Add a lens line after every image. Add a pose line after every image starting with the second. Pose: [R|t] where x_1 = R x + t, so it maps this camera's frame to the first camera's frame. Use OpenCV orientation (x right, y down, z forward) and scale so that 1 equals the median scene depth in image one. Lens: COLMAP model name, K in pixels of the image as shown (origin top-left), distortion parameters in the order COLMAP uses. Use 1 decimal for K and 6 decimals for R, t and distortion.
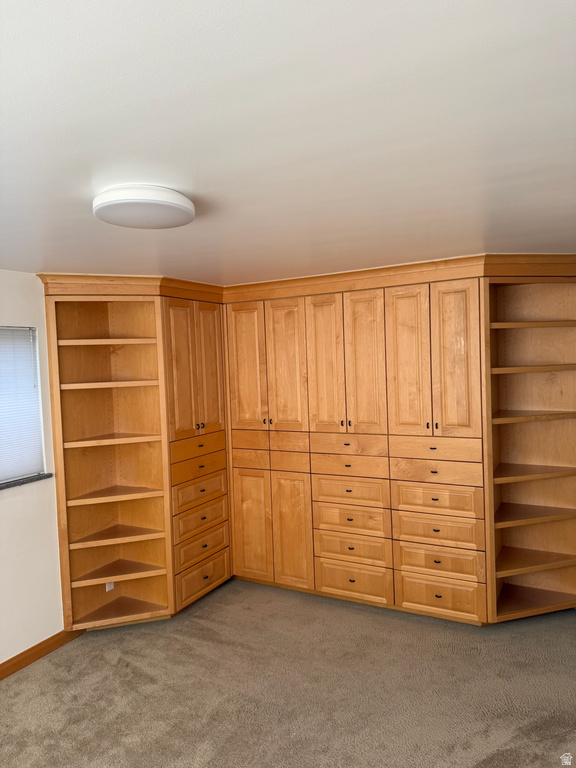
lens RADIAL K [[546.5, 0, 288.0], [0, 546.5, 384.0], [0, 0, 1]] dist [0.037258, -0.006144]
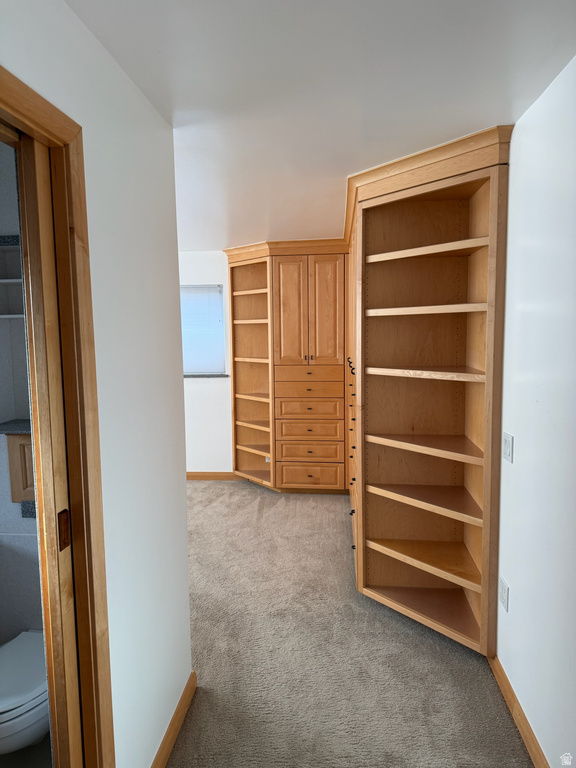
lens RADIAL K [[546.5, 0, 288.0], [0, 546.5, 384.0], [0, 0, 1]] dist [0.037258, -0.006144]
pose [[0.378615, 0.130507, -0.916307, 1.053220], [-0.037683, 0.991362, 0.125627, -0.019663], [0.924787, -0.013035, 0.380262, 0.515784]]
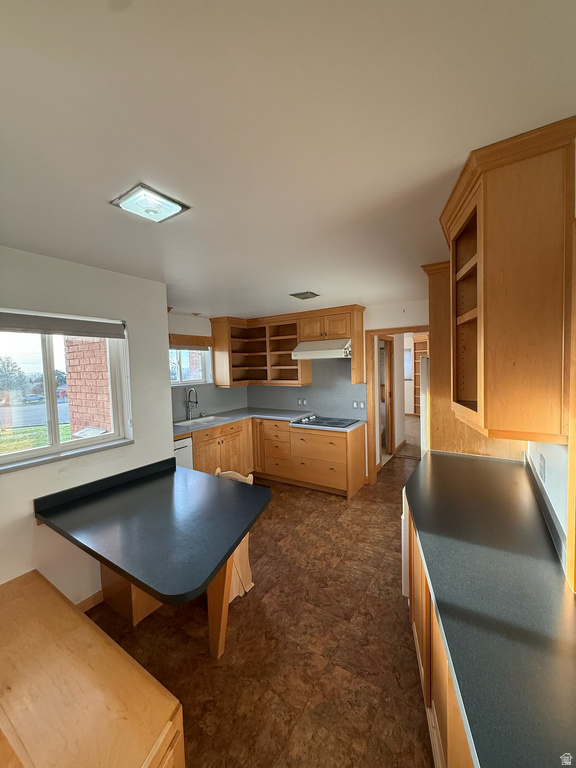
lens RADIAL K [[306.9, 0, 287.9], [0, 306.9, 379.1], [0, 0, 1]] dist [0.002601, 0.000250]
pose [[-0.093908, 0.089830, -0.991520, 2.113976], [-0.004599, 0.995871, 0.090660, -0.068556], [0.995570, 0.013074, -0.093107, 0.179409]]
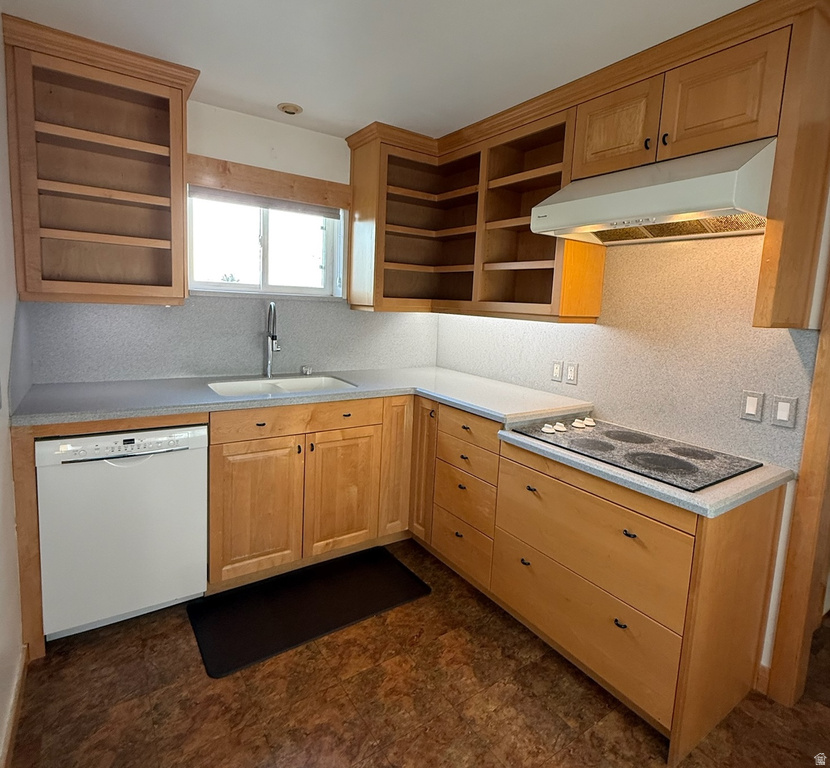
lens RADIAL K [[459.6, 0, 399.8], [0, 459.6, 352.2], [0, 0, 1]] dist [0.001328, 0.000111]
pose [[-0.484553, 0.117541, -0.866829, 1.564535], [-0.058804, 0.984313, 0.166342, 0.014510], [0.872783, 0.131575, -0.470040, 0.221633]]
